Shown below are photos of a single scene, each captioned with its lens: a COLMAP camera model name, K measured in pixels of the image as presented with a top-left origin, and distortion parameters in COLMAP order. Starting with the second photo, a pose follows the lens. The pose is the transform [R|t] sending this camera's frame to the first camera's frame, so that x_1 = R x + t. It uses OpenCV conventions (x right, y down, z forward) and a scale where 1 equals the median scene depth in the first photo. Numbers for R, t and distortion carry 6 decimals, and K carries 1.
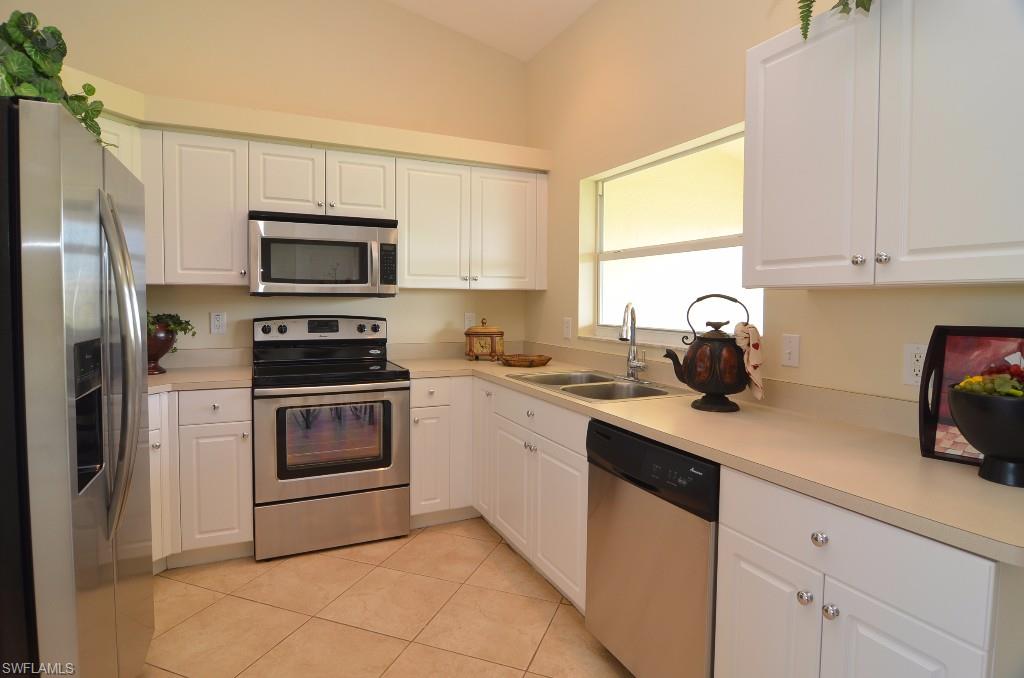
lens RADIAL K [[547.7, 0, 513.4], [0, 547.7, 326.3], [0, 0, 1]] dist [-0.005257, -0.011127]
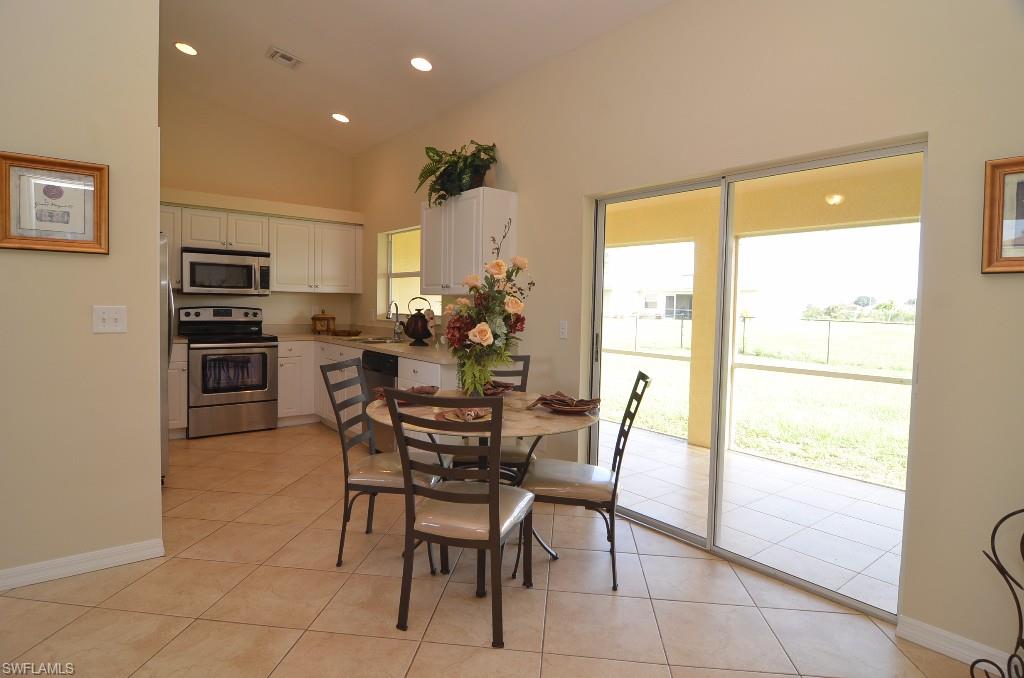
lens RADIAL K [[547.7, 0, 513.4], [0, 547.7, 326.3], [0, 0, 1]] dist [-0.005257, -0.011127]
pose [[0.971888, 0.002413, 0.235432, 0.137826], [-0.001698, 0.999993, -0.003240, 0.048269], [-0.235439, 0.002749, 0.971885, -0.907734]]
